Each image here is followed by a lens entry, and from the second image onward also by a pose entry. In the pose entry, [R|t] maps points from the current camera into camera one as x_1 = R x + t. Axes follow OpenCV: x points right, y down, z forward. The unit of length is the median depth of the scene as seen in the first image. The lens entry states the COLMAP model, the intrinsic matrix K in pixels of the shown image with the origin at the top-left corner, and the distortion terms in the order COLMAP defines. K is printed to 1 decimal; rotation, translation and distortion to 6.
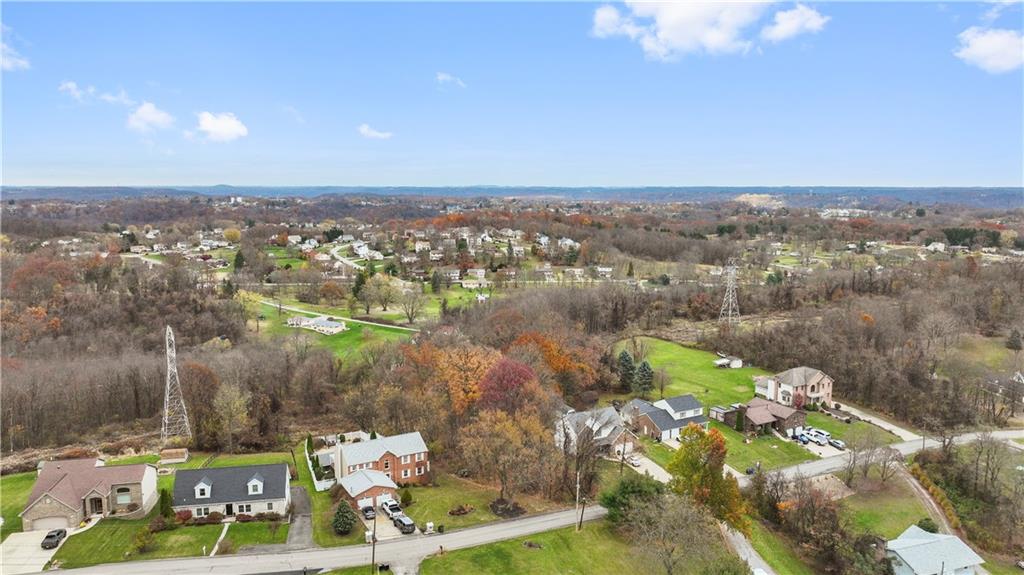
lens RADIAL K [[748.7, 0, 512.0], [0, 748.7, 287.5], [0, 0, 1]] dist [0.002669, -0.000773]
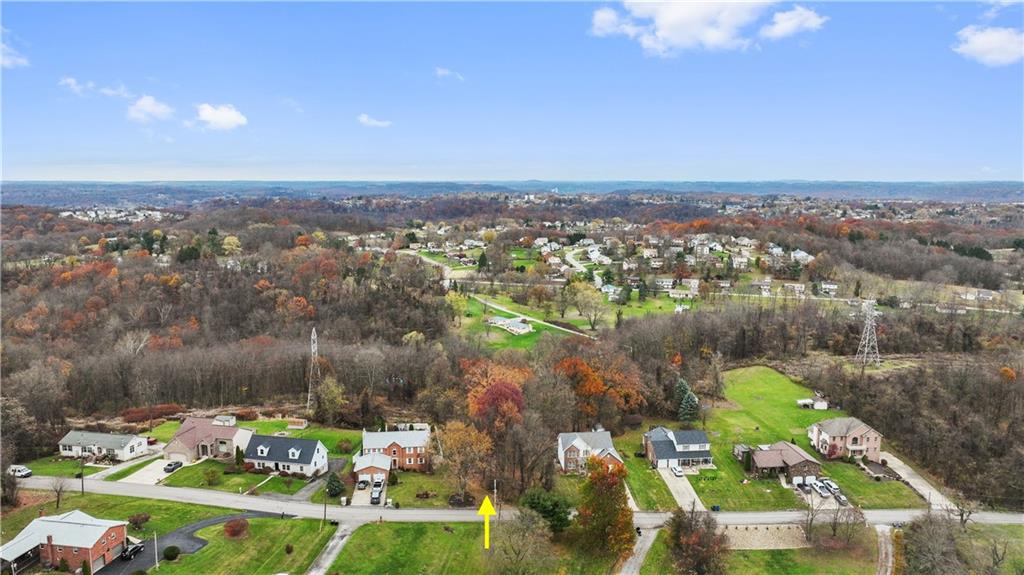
lens RADIAL K [[748.7, 0, 512.0], [0, 748.7, 287.5], [0, 0, 1]] dist [0.002669, -0.000773]
pose [[0.912284, 0.057747, -0.405466, 0.373361], [-0.052170, 0.998330, 0.024804, -0.066391], [0.406221, -0.001475, 0.913774, -0.082723]]
